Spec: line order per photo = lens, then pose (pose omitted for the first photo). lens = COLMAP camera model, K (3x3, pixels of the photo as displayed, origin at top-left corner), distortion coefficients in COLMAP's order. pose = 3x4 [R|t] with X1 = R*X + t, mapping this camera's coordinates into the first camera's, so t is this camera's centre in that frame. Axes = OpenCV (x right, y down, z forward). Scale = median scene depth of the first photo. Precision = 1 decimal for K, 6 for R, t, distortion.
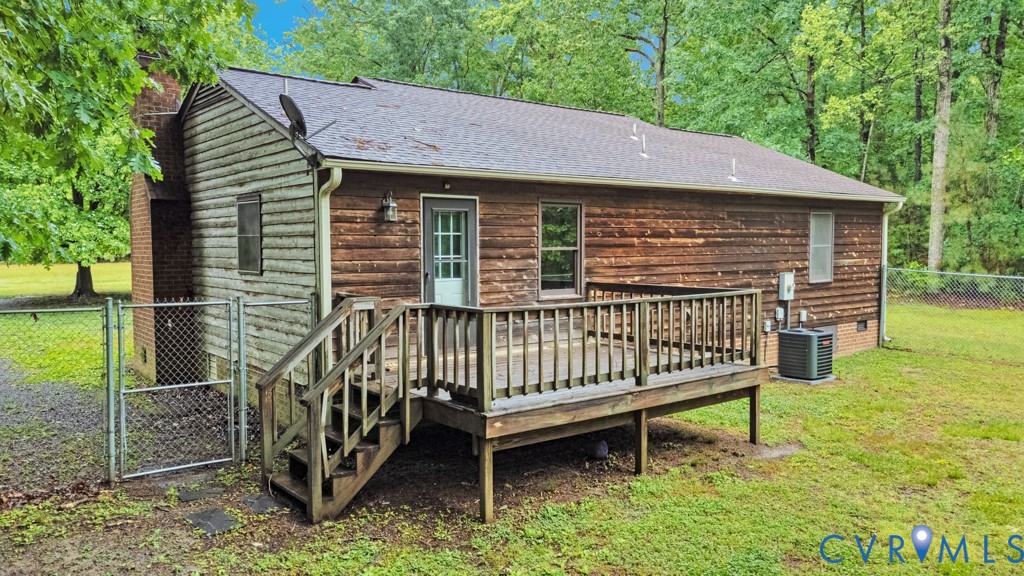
lens RADIAL K [[760.4, 0, 512.0], [0, 760.4, 288.0], [0, 0, 1]] dist [0.048742, -0.008458]
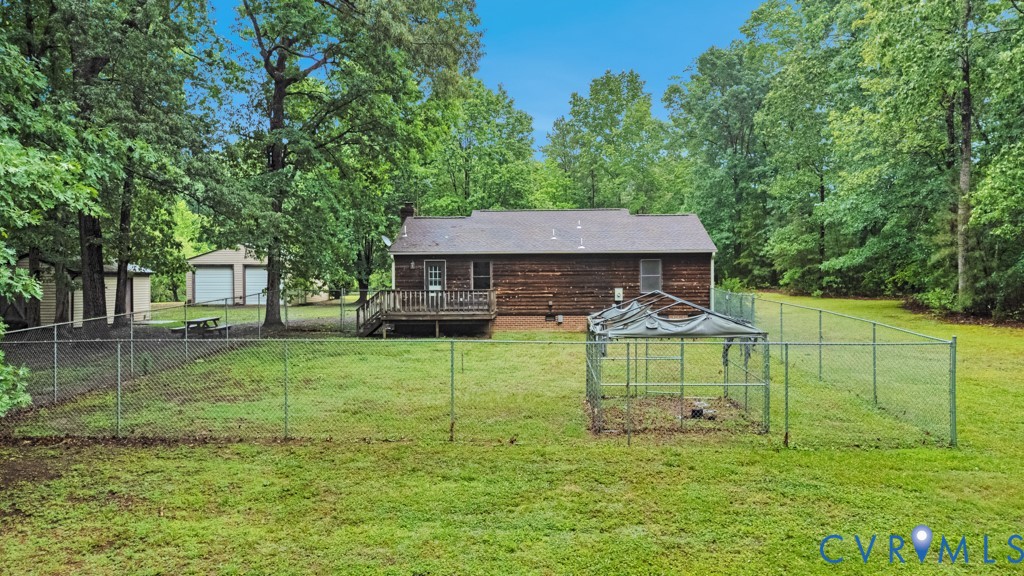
lens RADIAL K [[760.4, 0, 512.0], [0, 760.4, 288.0], [0, 0, 1]] dist [0.048742, -0.008458]
pose [[0.759837, 0.009303, -0.650047, 1.713831], [-0.035734, 0.998984, -0.027472, 0.056084], [0.649131, 0.044103, 0.759397, -0.933436]]
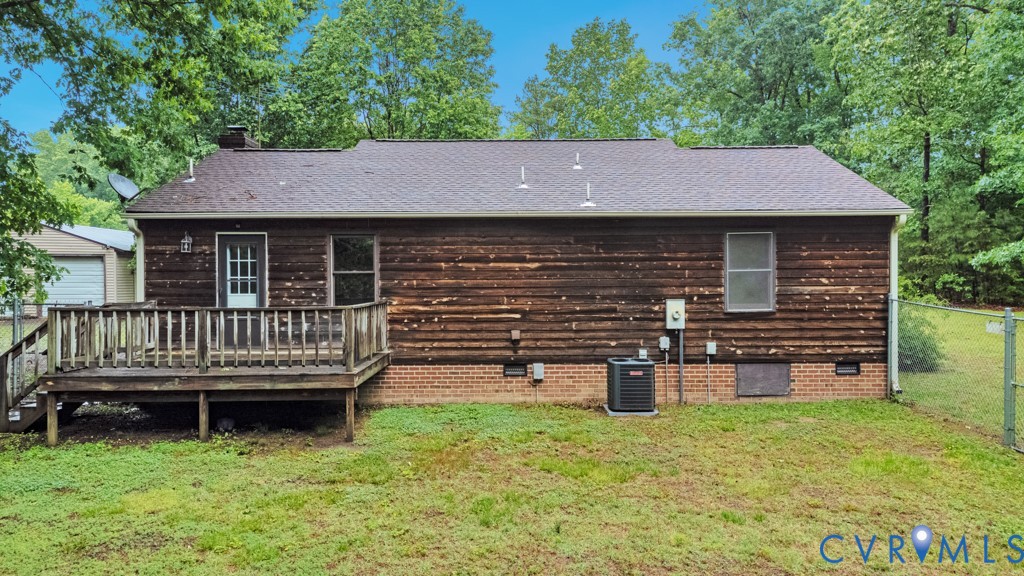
lens RADIAL K [[760.4, 0, 512.0], [0, 760.4, 288.0], [0, 0, 1]] dist [0.048742, -0.008458]
pose [[0.782930, 0.010411, -0.622023, 0.869163], [-0.034741, 0.999031, -0.027007, -0.002076], [0.621139, 0.042754, 0.782533, 0.176165]]
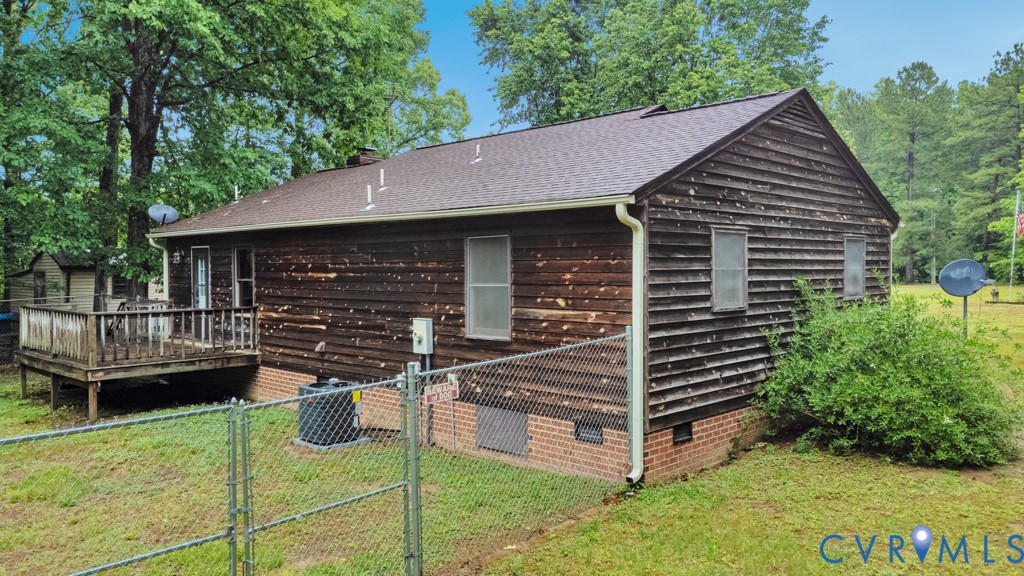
lens RADIAL K [[760.4, 0, 512.0], [0, 760.4, 288.0], [0, 0, 1]] dist [0.048742, -0.008458]
pose [[0.128794, 0.032780, -0.991129, 1.262596], [-0.053575, 0.998224, 0.026053, -0.084239], [0.990223, 0.049745, 0.130321, 1.105490]]
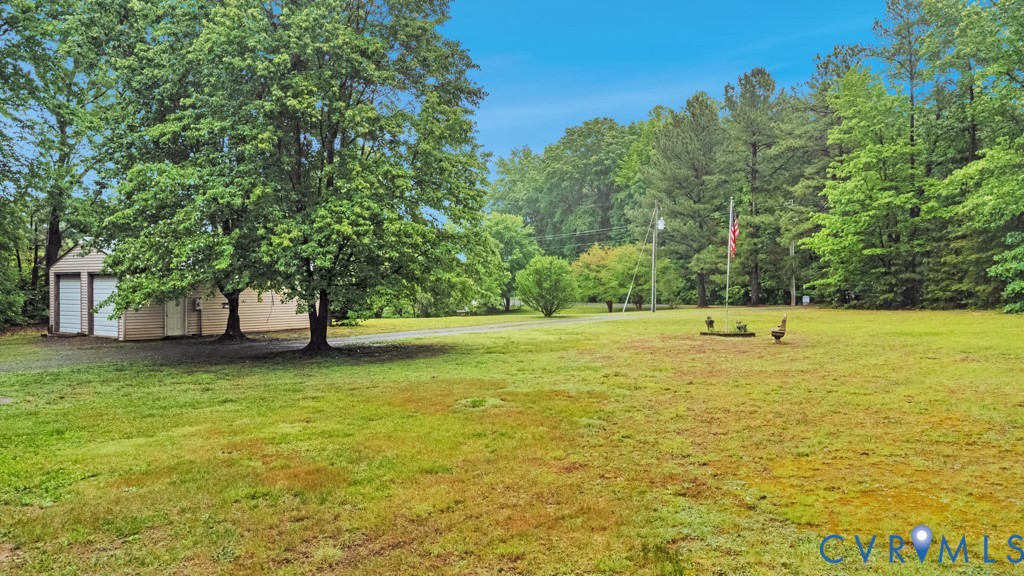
lens RADIAL K [[760.4, 0, 512.0], [0, 760.4, 288.0], [0, 0, 1]] dist [0.048742, -0.008458]
pose [[0.194571, 0.011073, -0.980826, 0.811516], [-0.057402, 0.998351, -0.000117, -0.150250], [0.979207, 0.056324, 0.194885, 2.149125]]
